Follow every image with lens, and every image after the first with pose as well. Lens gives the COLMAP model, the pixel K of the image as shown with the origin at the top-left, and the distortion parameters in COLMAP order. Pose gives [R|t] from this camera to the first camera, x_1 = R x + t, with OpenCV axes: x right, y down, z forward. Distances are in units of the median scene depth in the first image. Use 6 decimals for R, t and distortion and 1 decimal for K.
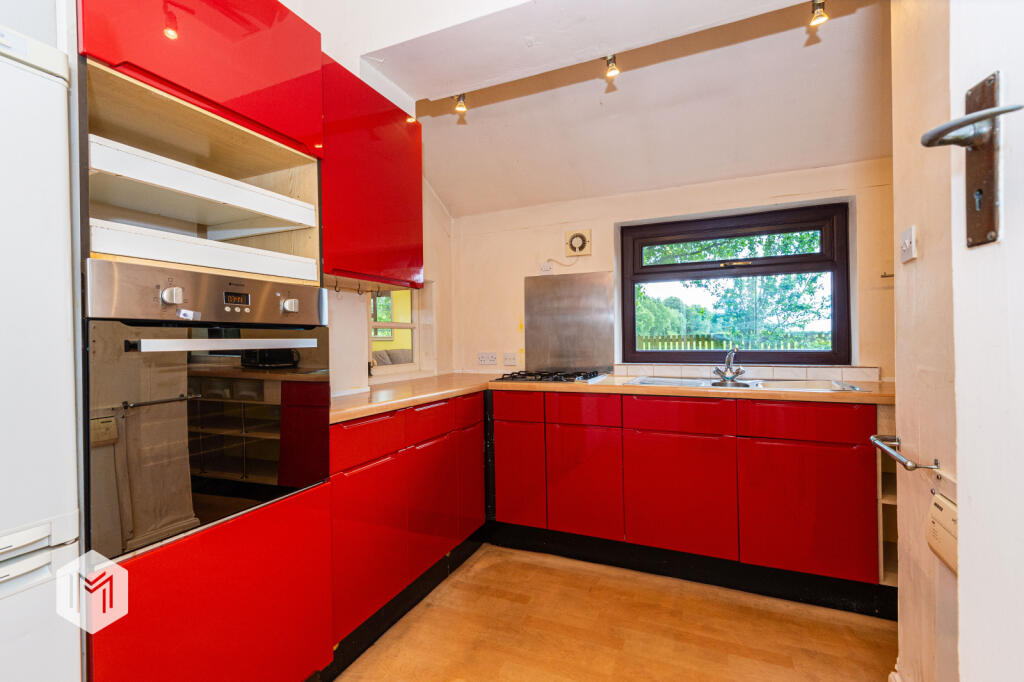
lens RADIAL K [[457.6, 0, 520.1], [0, 457.6, 336.7], [0, 0, 1]] dist [-0.003085, -0.000473]
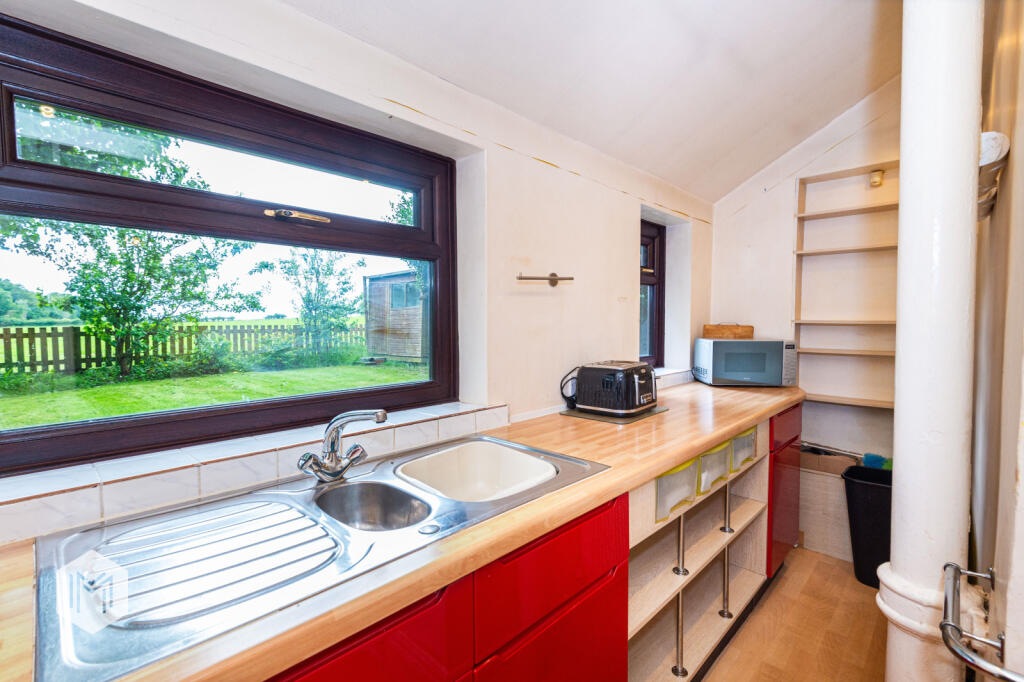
lens RADIAL K [[457.6, 0, 520.1], [0, 457.6, 336.7], [0, 0, 1]] dist [-0.003085, -0.000473]
pose [[0.345561, -0.017323, 0.938236, 0.021423], [-0.006096, 0.999767, 0.020704, -0.009607], [-0.938376, -0.012874, 0.345375, 0.129995]]
